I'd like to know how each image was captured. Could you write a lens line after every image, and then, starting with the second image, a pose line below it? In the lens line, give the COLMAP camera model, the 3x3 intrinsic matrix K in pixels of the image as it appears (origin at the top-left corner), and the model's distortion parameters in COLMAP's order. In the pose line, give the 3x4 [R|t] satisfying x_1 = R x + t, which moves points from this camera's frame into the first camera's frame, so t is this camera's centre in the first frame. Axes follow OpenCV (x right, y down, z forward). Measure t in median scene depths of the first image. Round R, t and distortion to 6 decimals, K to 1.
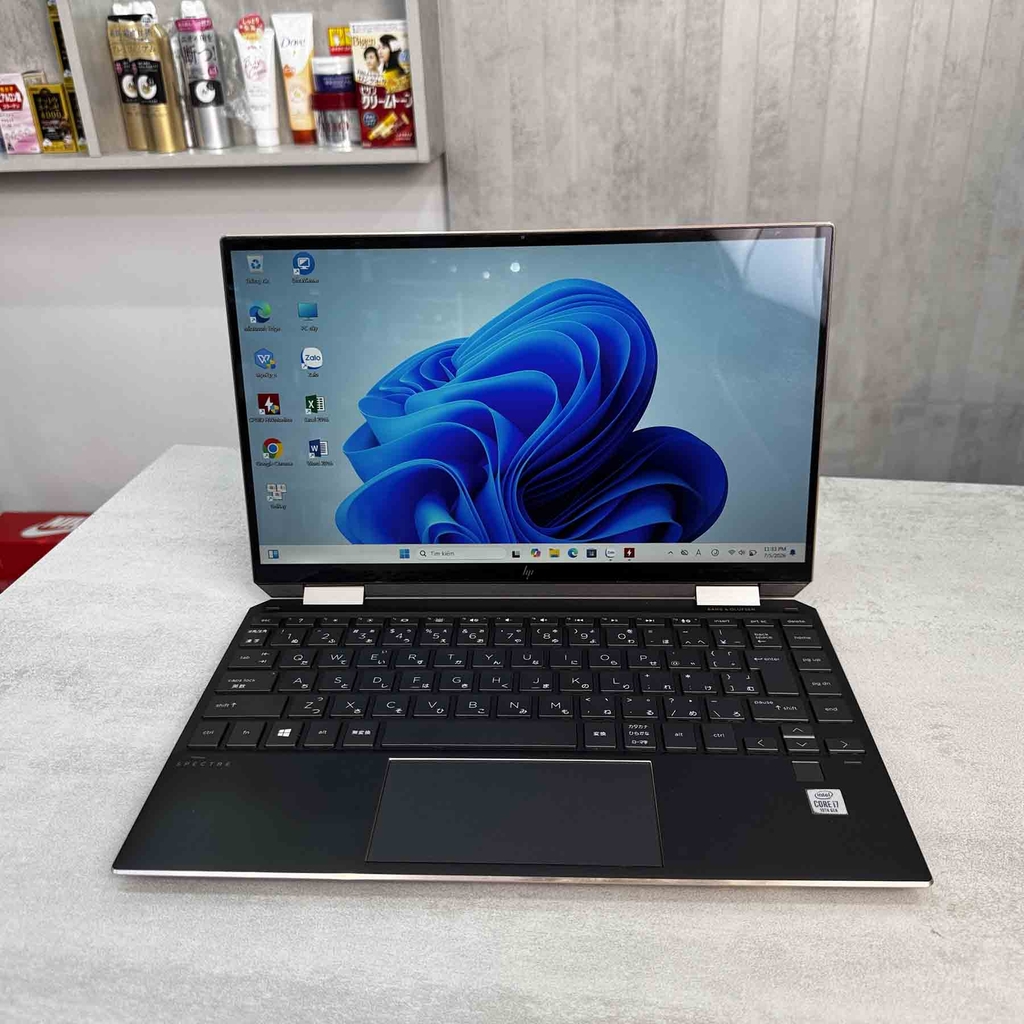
lens RADIAL K [[942.4, 0, 512.0], [0, 942.4, 512.0], [0, 0, 1]] dist [0.103490, -0.206845]
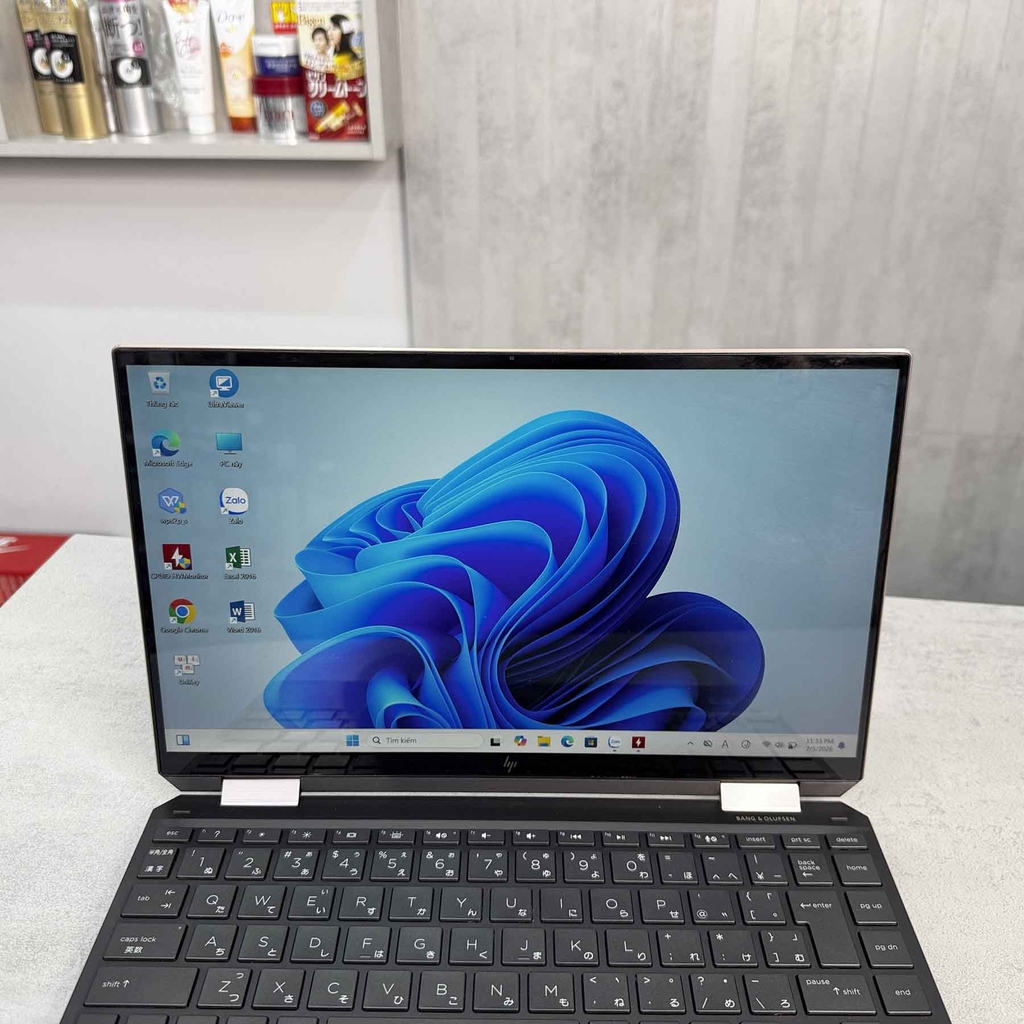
lens RADIAL K [[979.9, 0, 512.0], [0, 979.9, 512.0], [0, 0, 1]] dist [0.054689, -0.115113]
pose [[0.998794, 0.011494, 0.047735, -0.023010], [-0.012716, 0.999597, 0.025377, -0.167192], [-0.047424, -0.025953, 0.998538, 0.183856]]
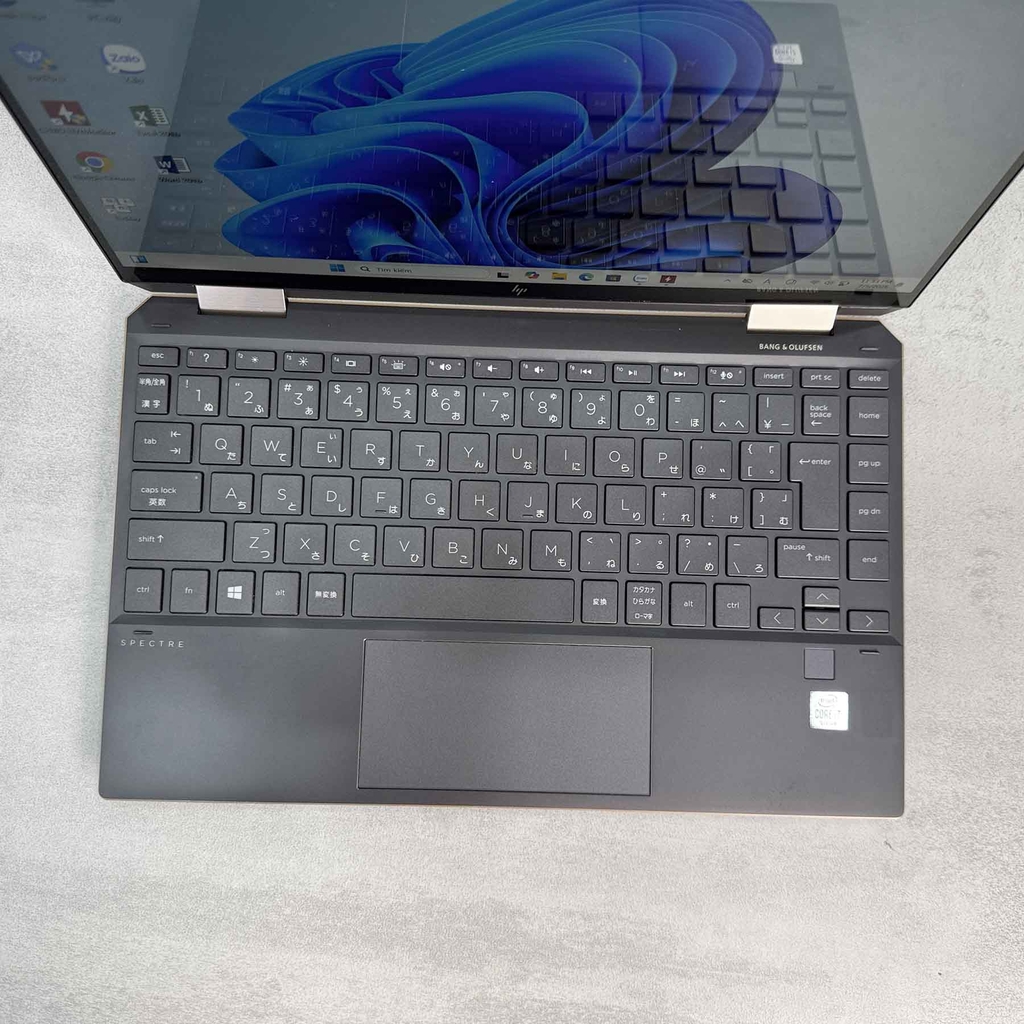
lens RADIAL K [[1002.2, 0, 513.9], [0, 1002.2, 498.1], [0, 0, 1]] dist [0.178743, -0.447491]
pose [[0.998540, -0.012643, 0.052525, -0.028252], [-0.037702, 0.533259, 0.845111, -0.484924], [-0.038694, -0.845857, 0.532004, 0.469739]]
